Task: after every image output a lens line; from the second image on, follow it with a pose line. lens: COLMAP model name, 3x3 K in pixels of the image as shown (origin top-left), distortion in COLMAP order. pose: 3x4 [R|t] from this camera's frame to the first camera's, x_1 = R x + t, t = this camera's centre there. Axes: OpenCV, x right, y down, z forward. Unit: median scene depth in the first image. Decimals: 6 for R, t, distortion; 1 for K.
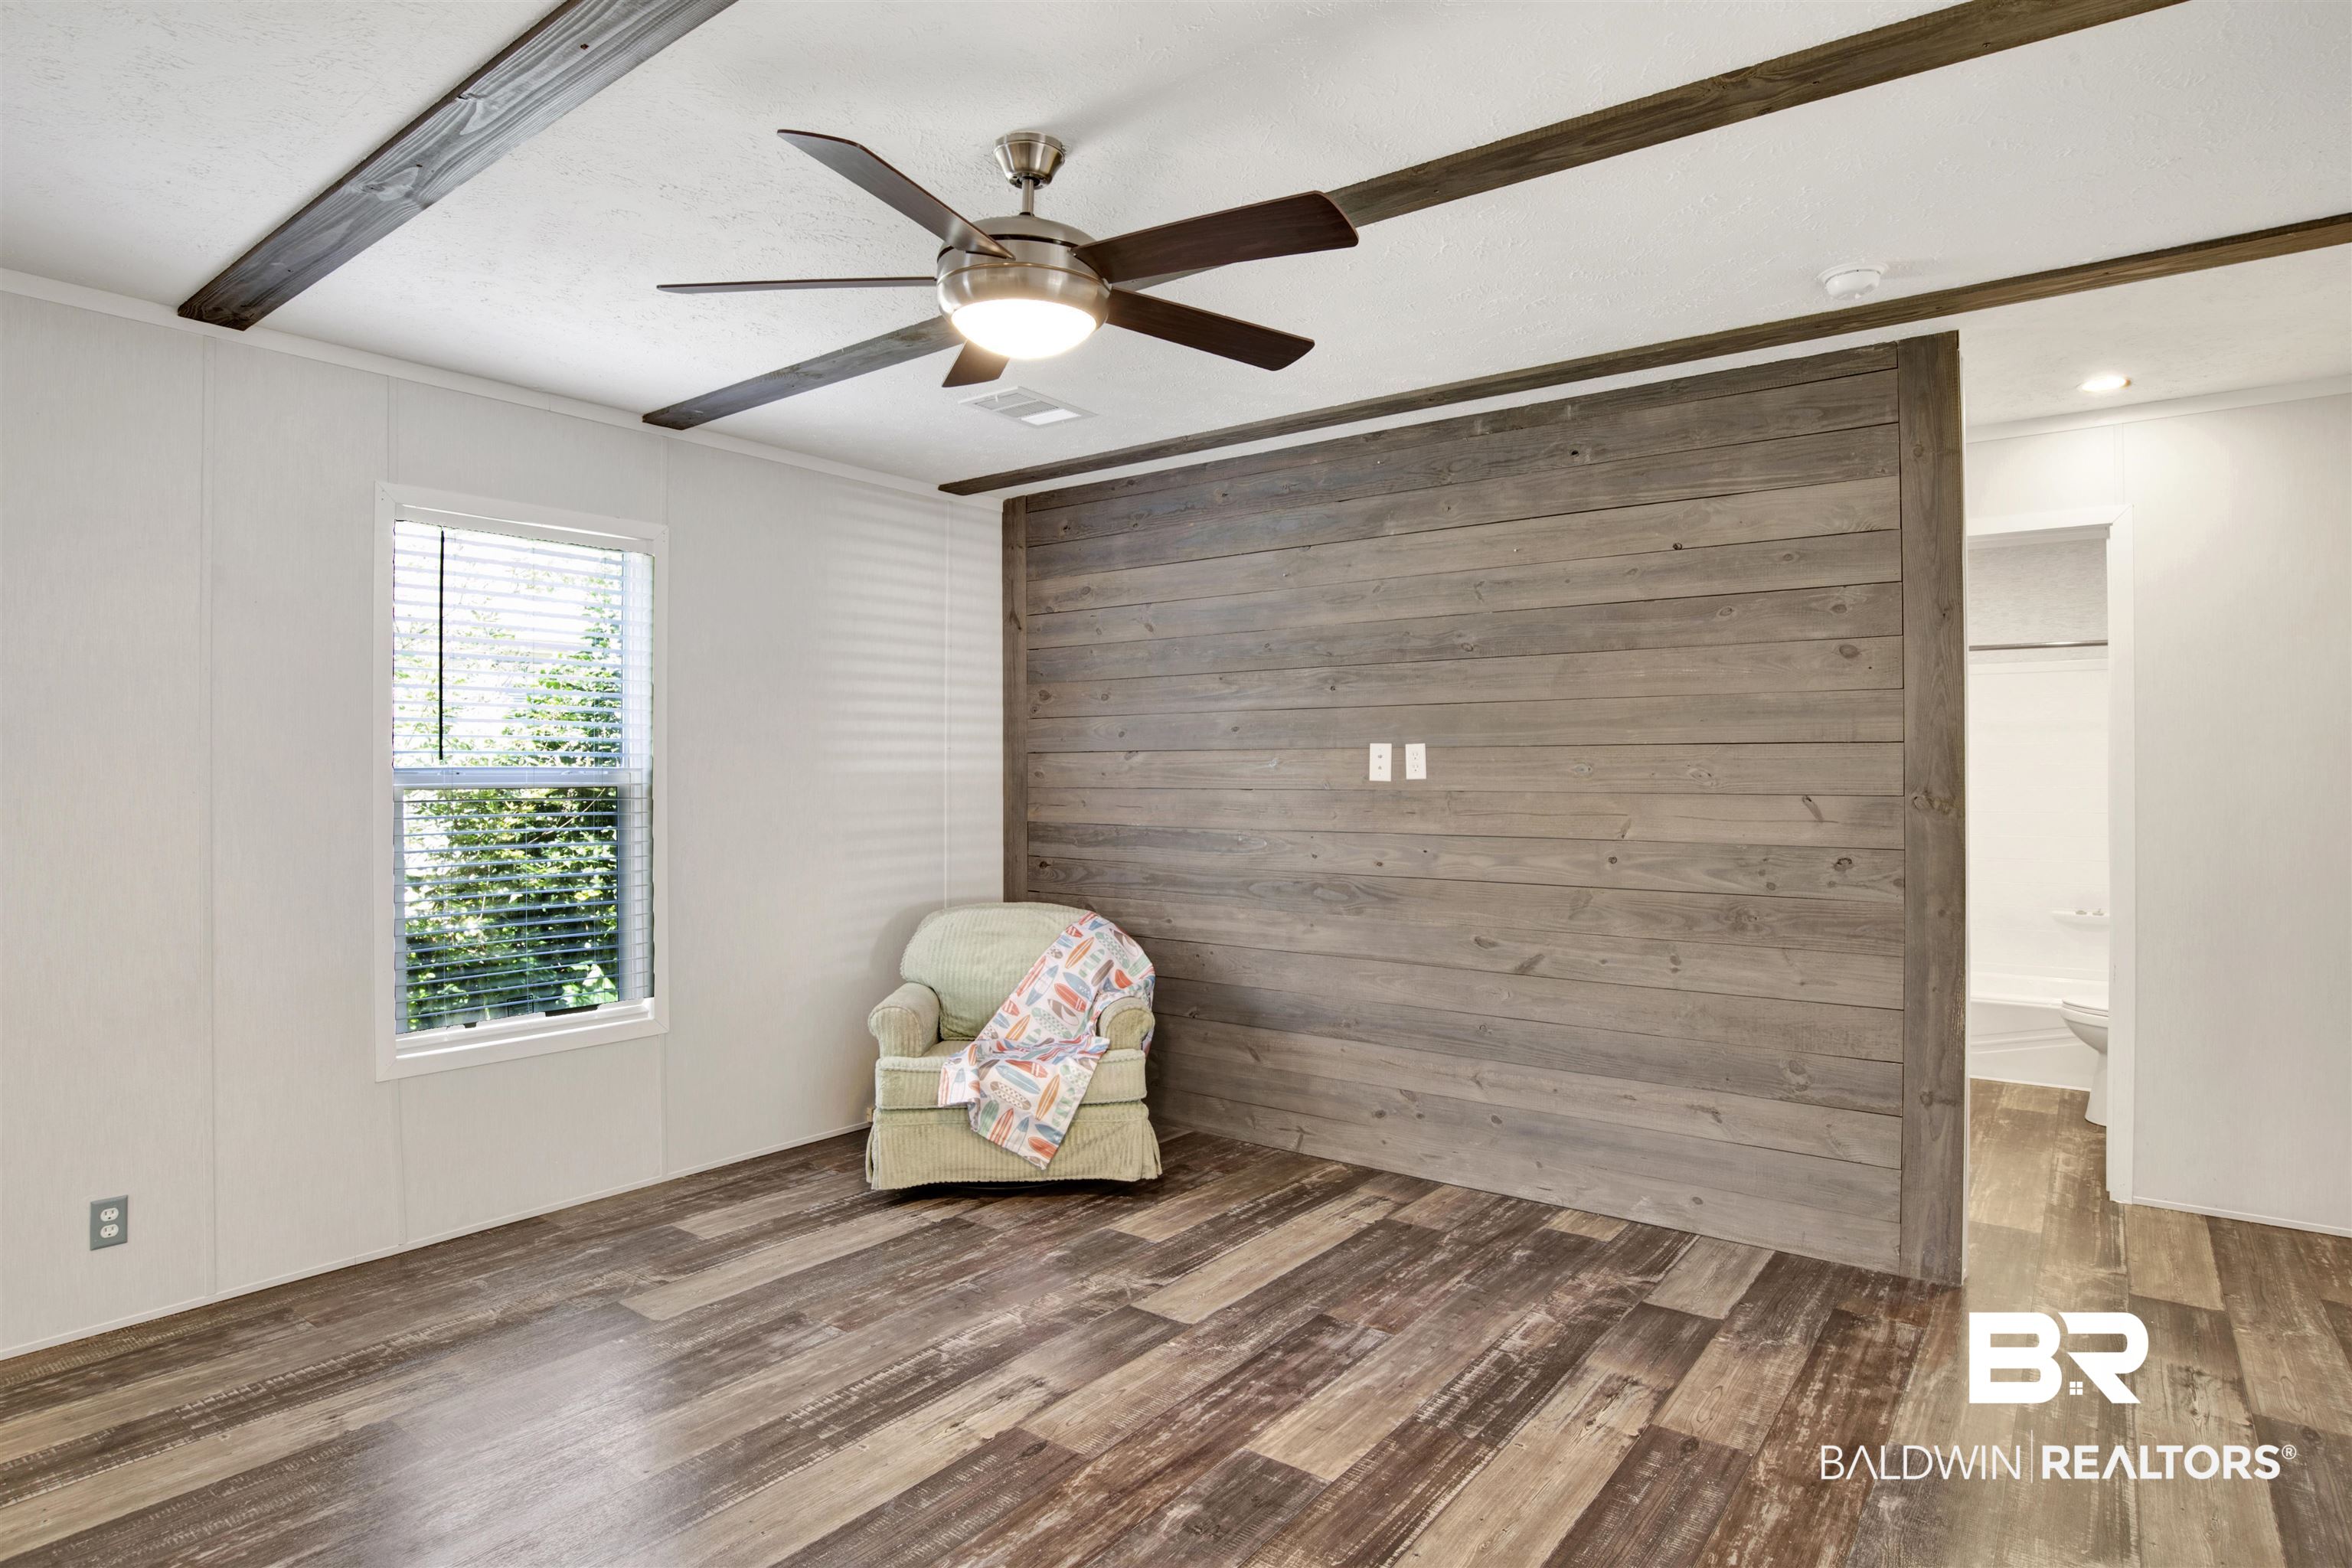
lens RADIAL K [[1281.0, 0, 1155.6], [0, 1281.0, 769.2], [0, 0, 1]] dist [-0.085120, 0.048915]
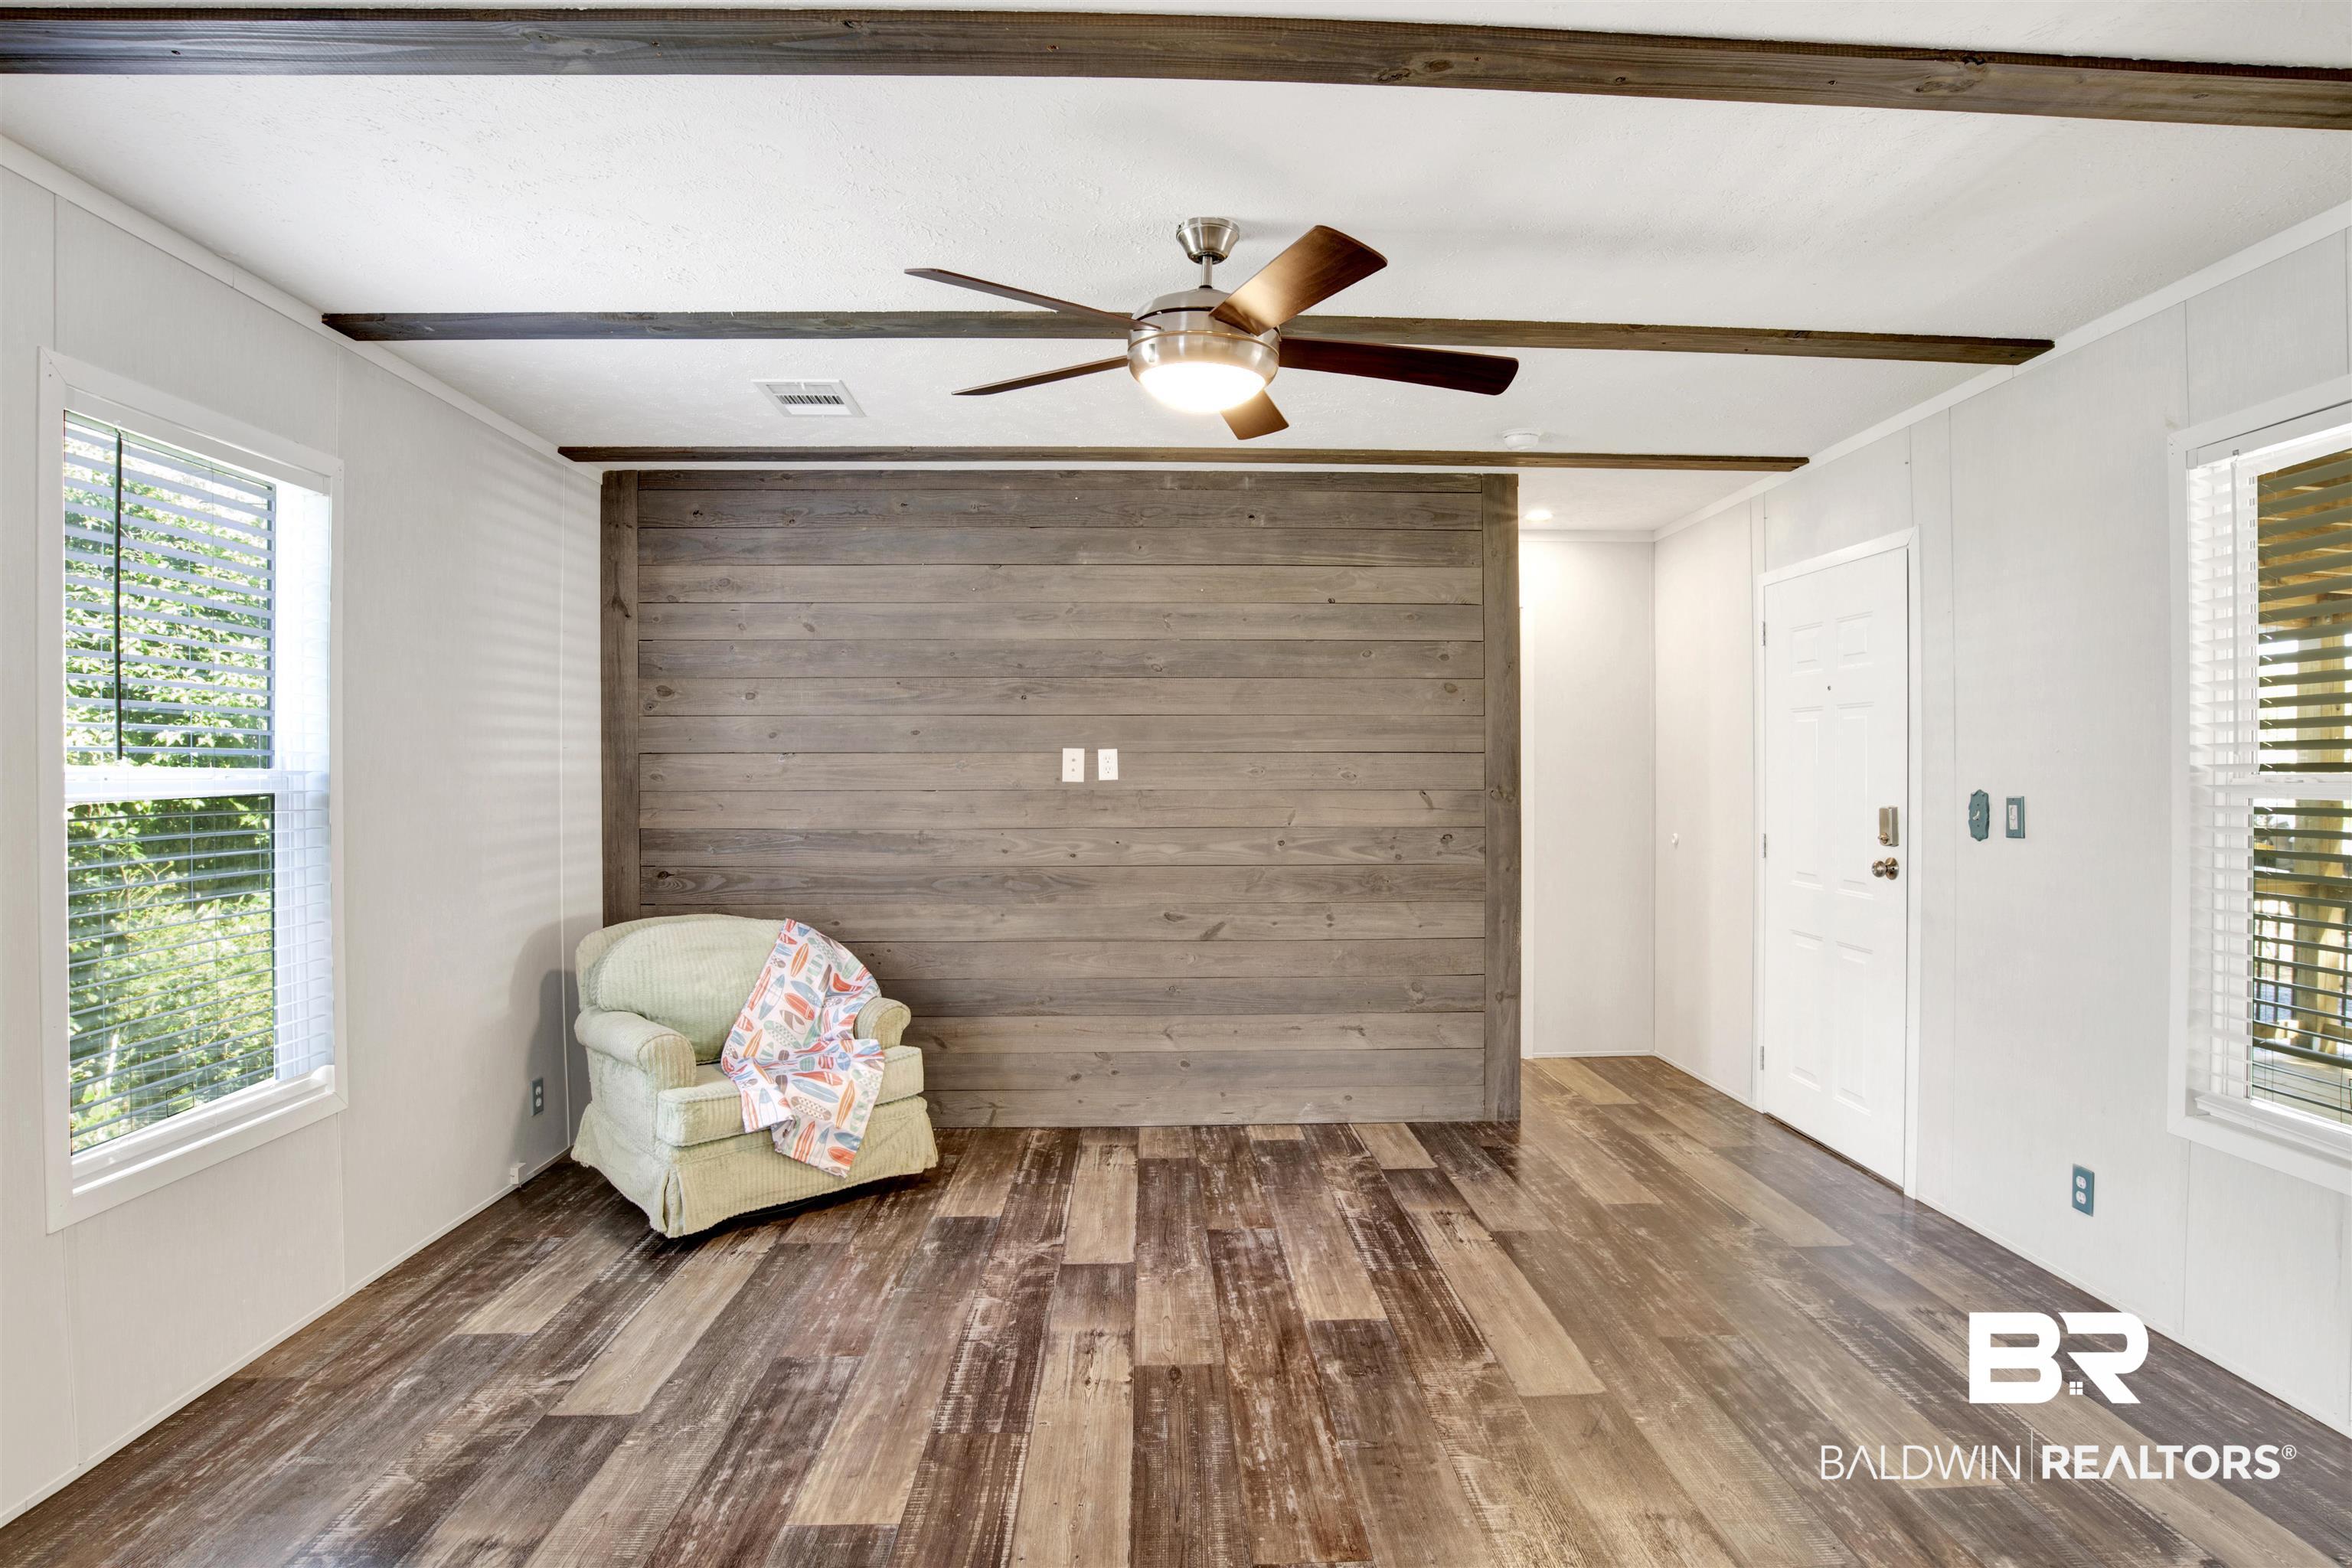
lens RADIAL K [[1266.0, 0, 1220.5], [0, 1266.0, 779.0], [0, 0, 1]] dist [-0.074758, 0.032858]
pose [[0.760644, -0.005004, 0.649150, -0.561916], [-0.000504, 0.999965, 0.008298, -0.003170], [-0.649169, -0.006639, 0.760616, 0.084270]]
